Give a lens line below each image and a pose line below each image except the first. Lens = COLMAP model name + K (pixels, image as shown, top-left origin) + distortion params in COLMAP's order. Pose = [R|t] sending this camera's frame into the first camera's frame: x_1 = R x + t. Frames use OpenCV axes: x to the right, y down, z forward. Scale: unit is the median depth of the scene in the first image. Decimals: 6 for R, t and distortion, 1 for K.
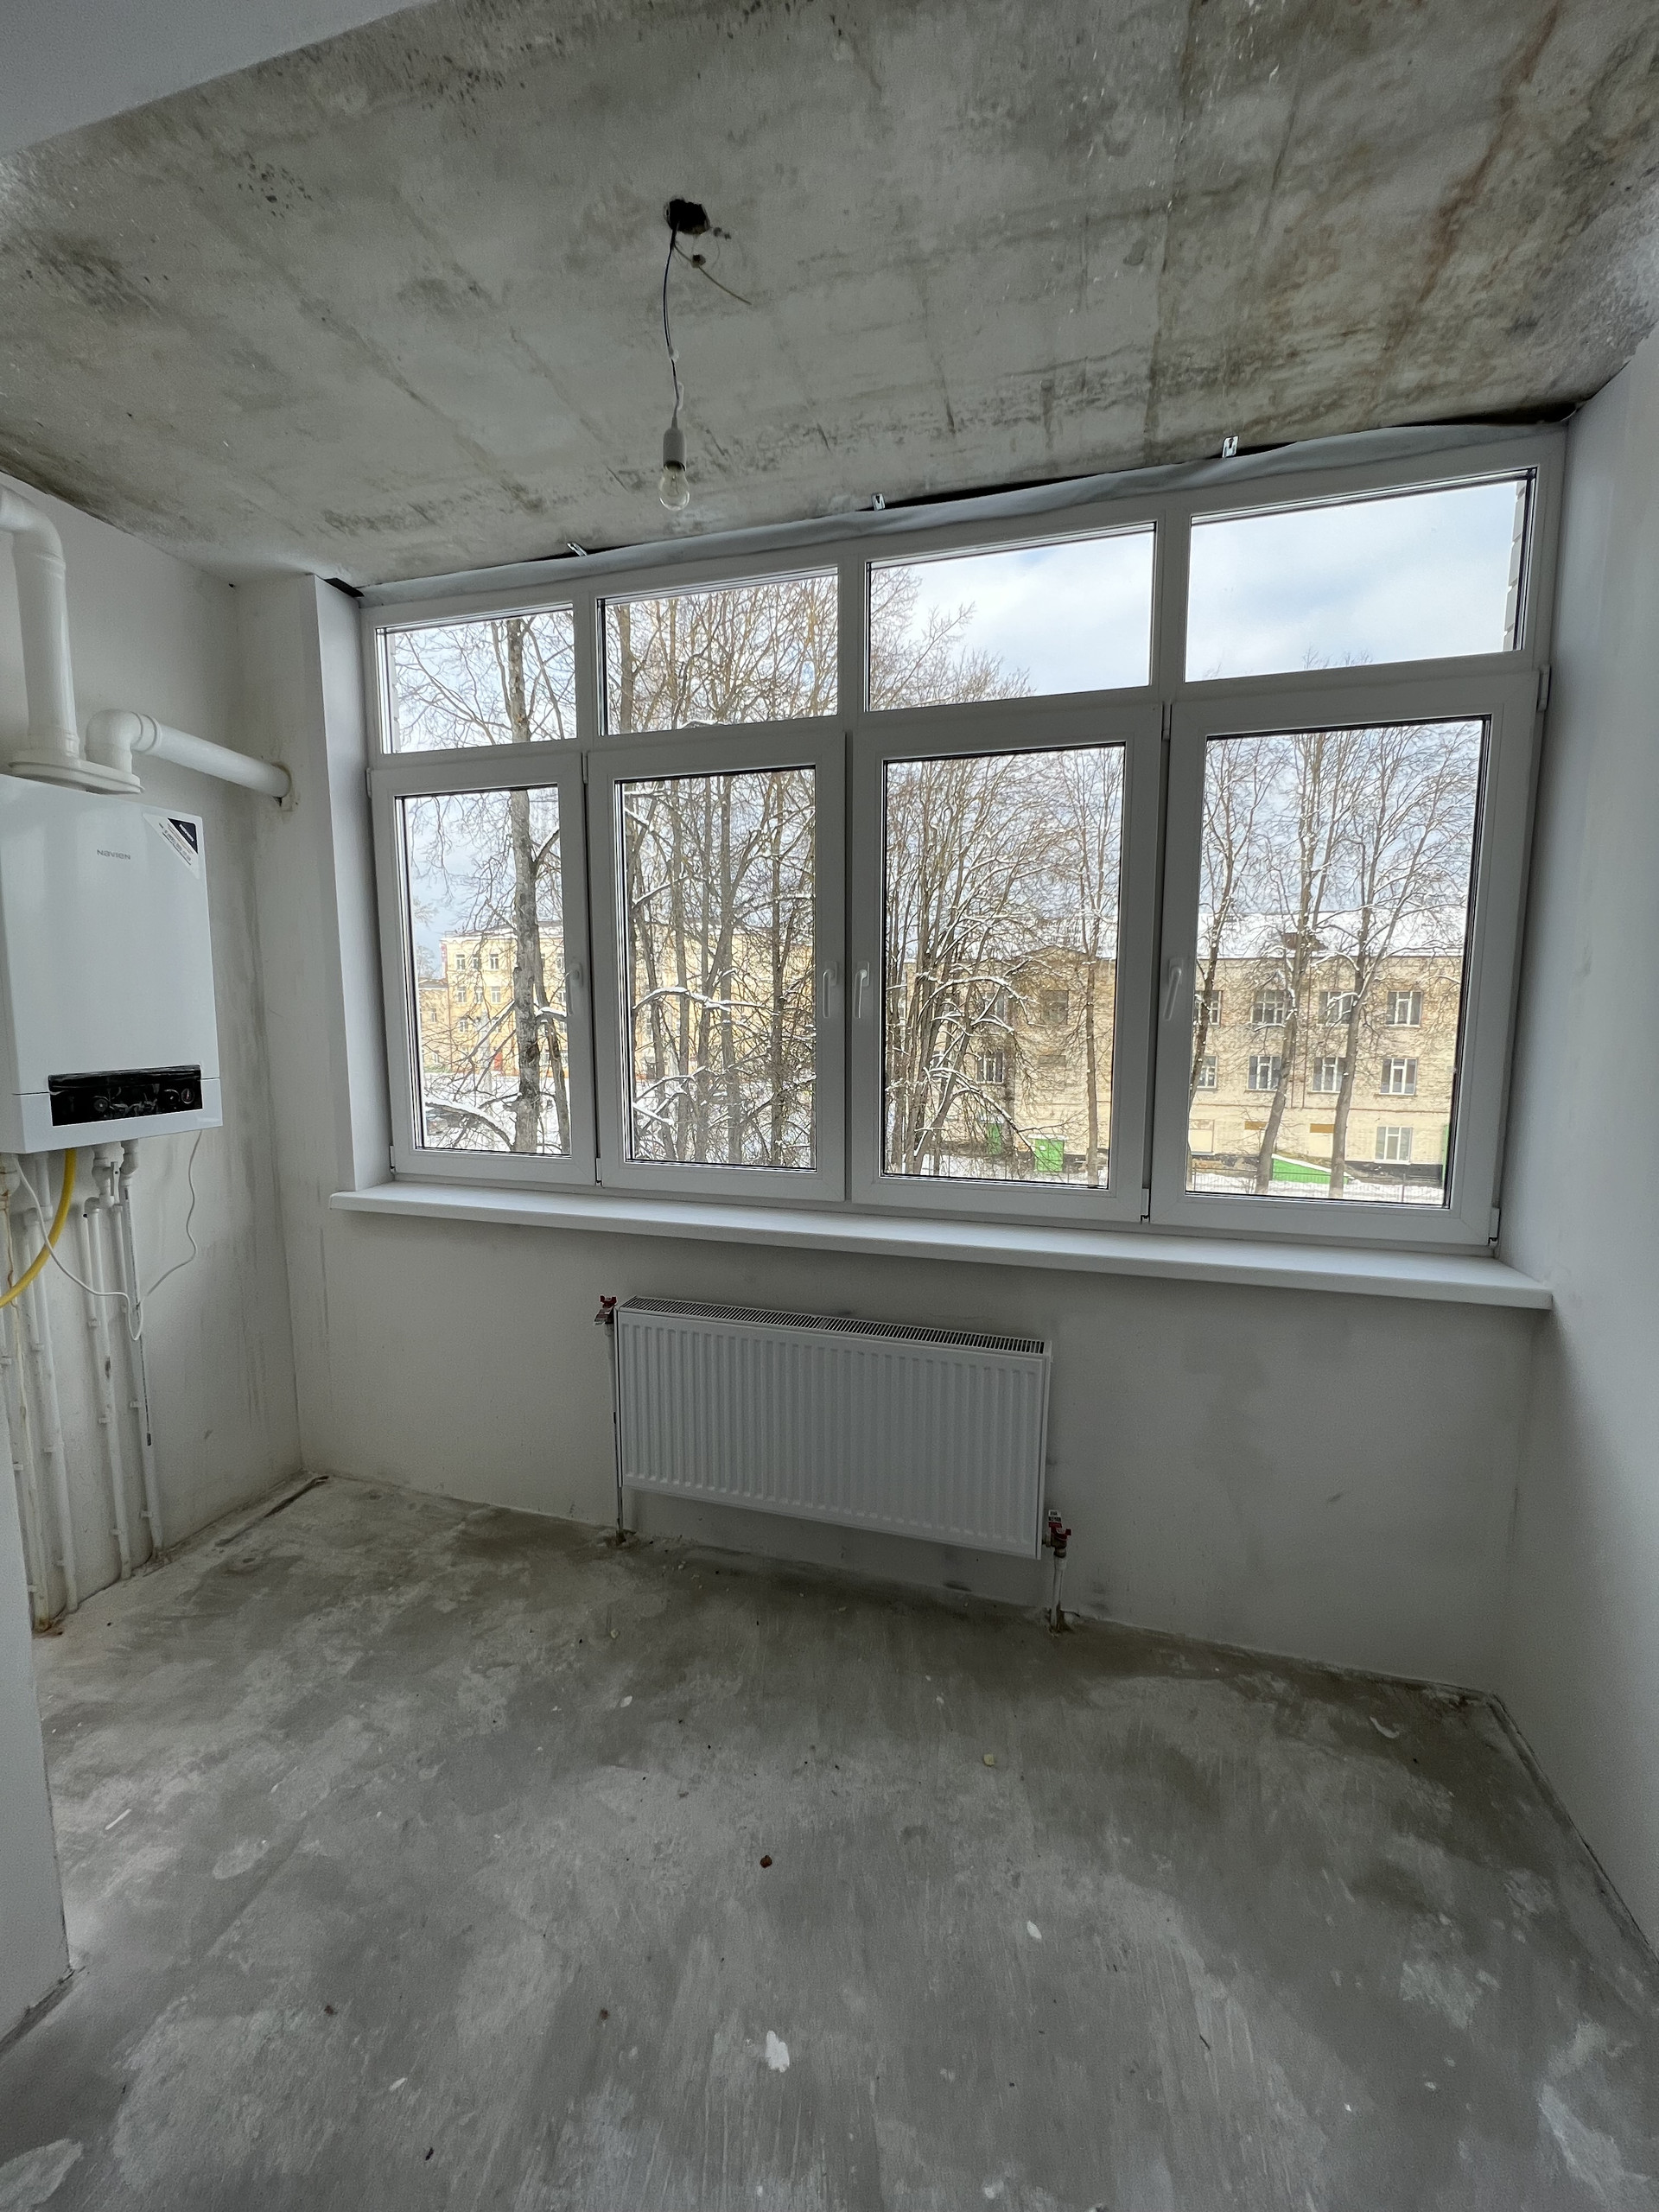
lens RADIAL K [[885.2, 0, 806.7], [0, 885.2, 1098.1], [0, 0, 1]] dist [0.000892, 0.000670]
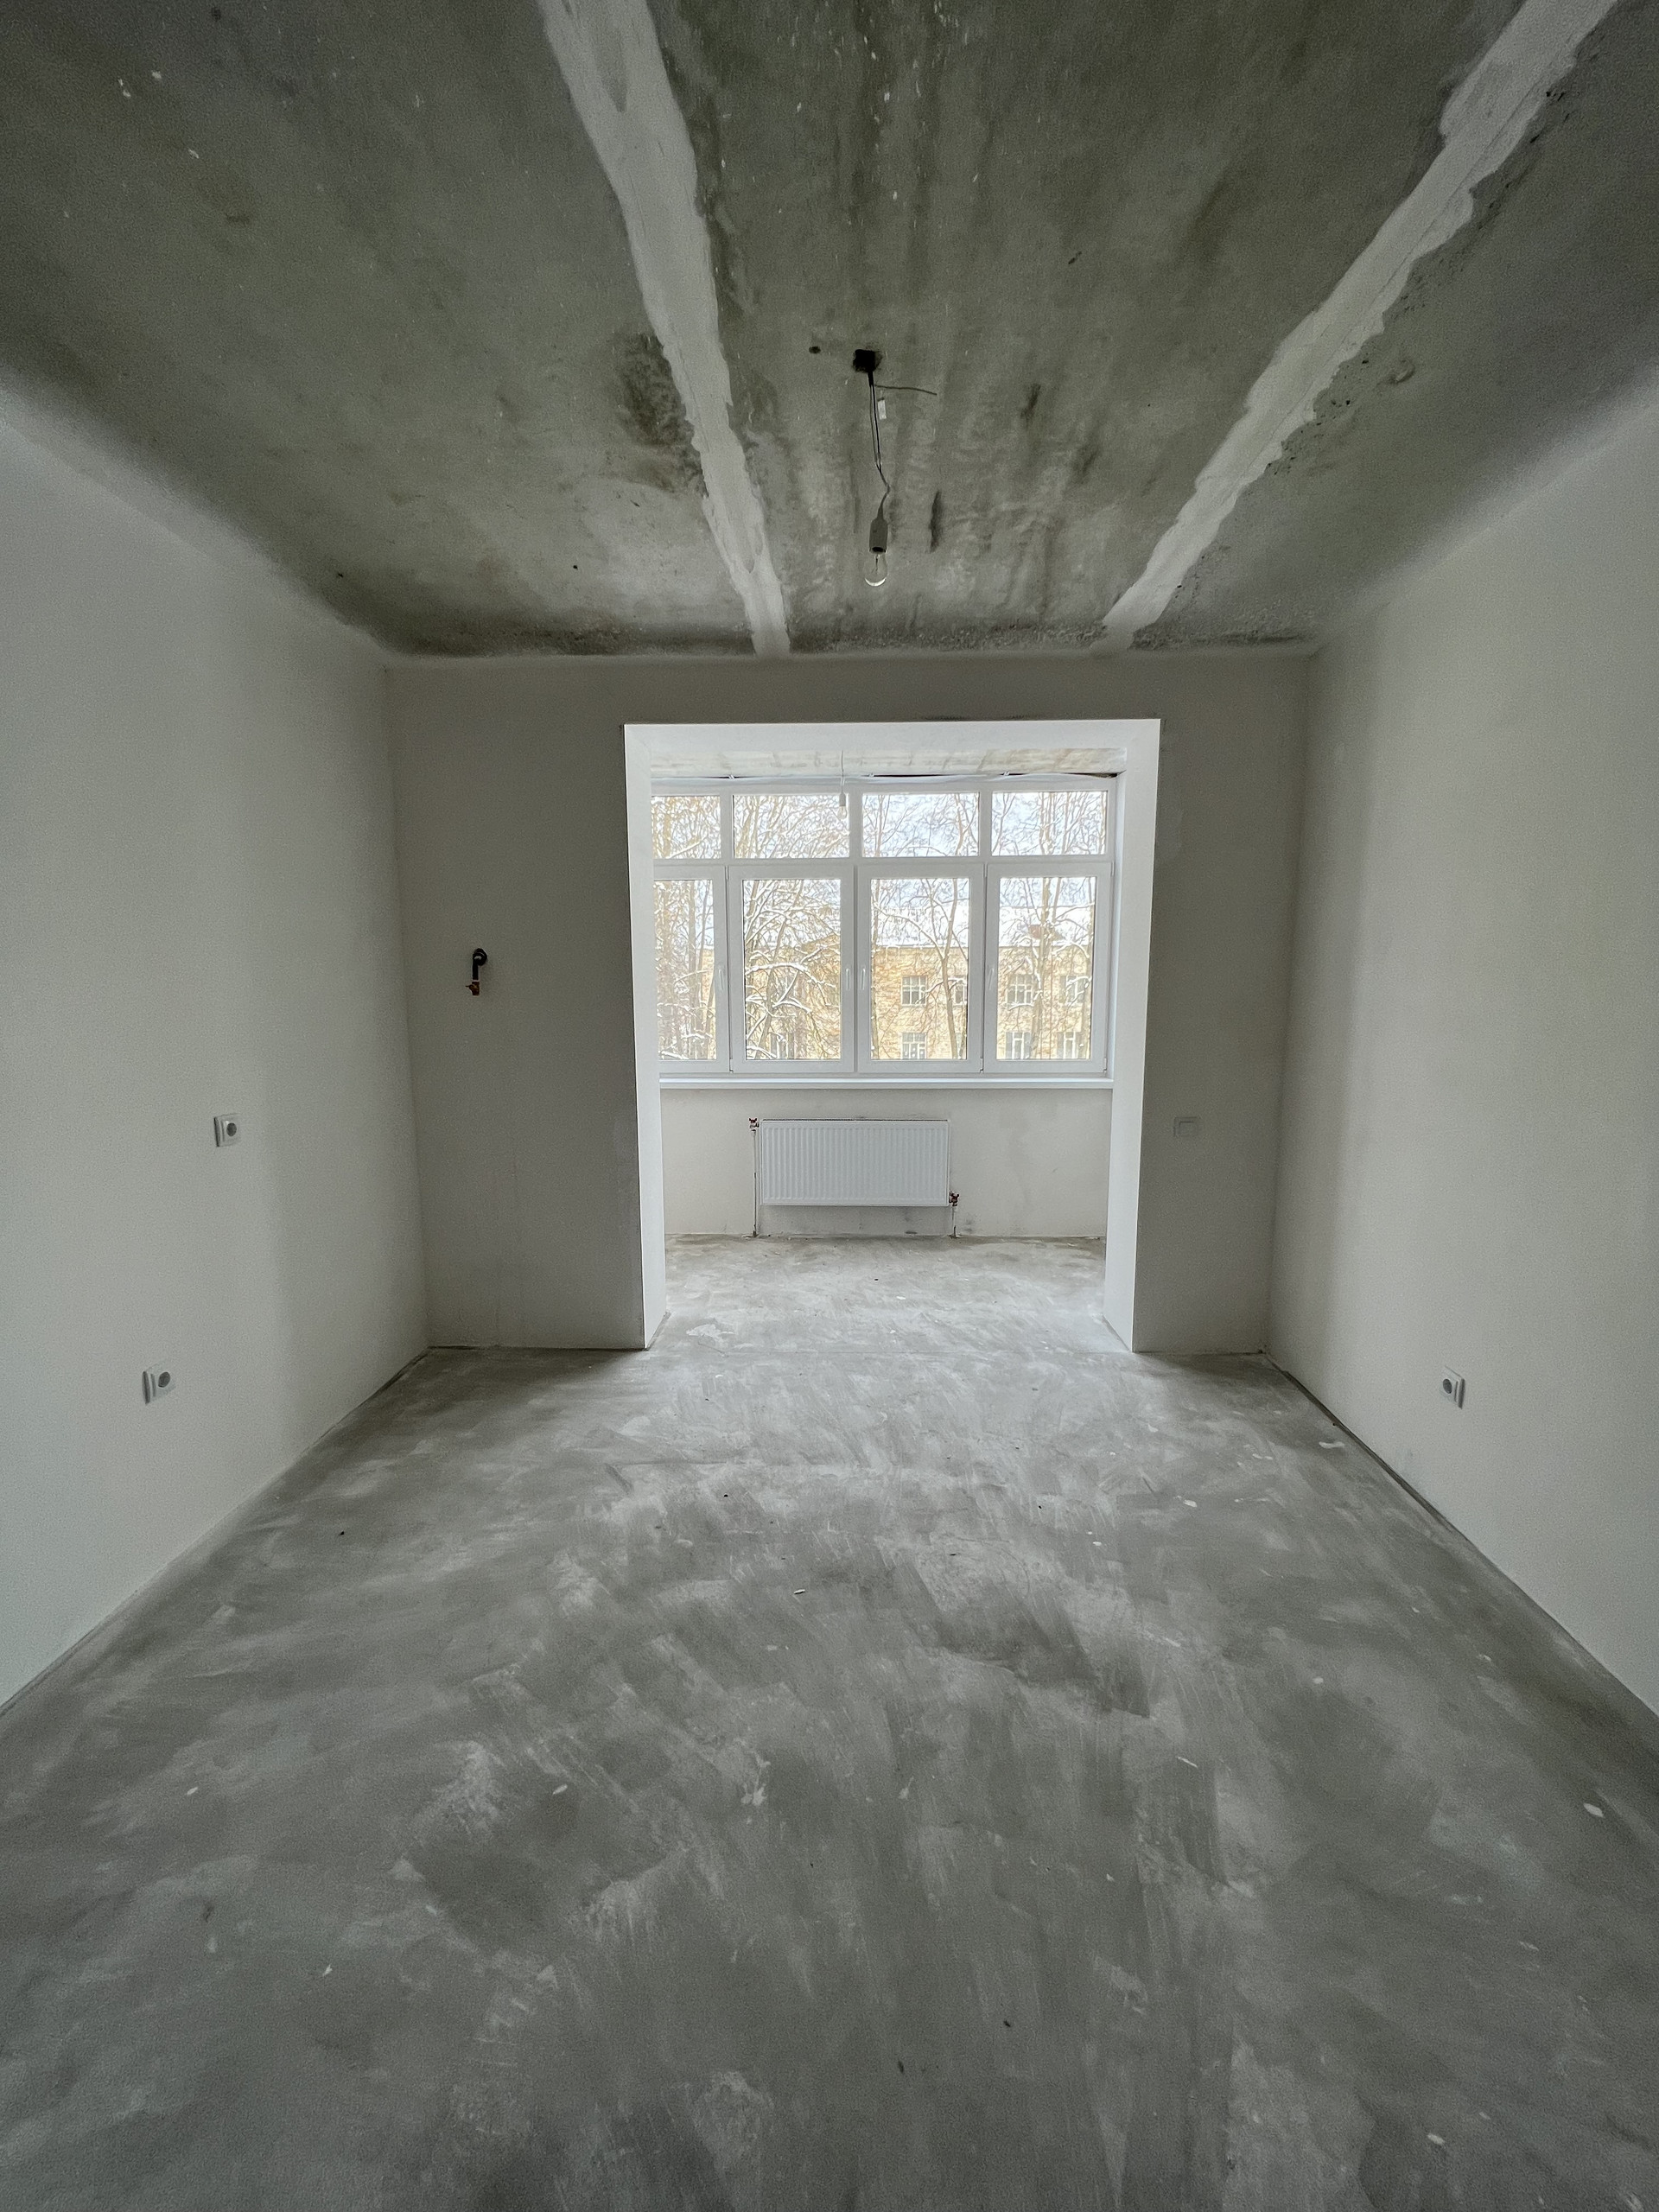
lens RADIAL K [[885.2, 0, 807.2], [0, 885.2, 1093.3], [0, 0, 1]] dist [0.000892, 0.000670]
pose [[0.970138, -0.036017, 0.239863, -0.596381], [0.033437, 0.999331, 0.014822, 0.132227], [-0.240236, -0.006359, 0.970694, -1.111256]]
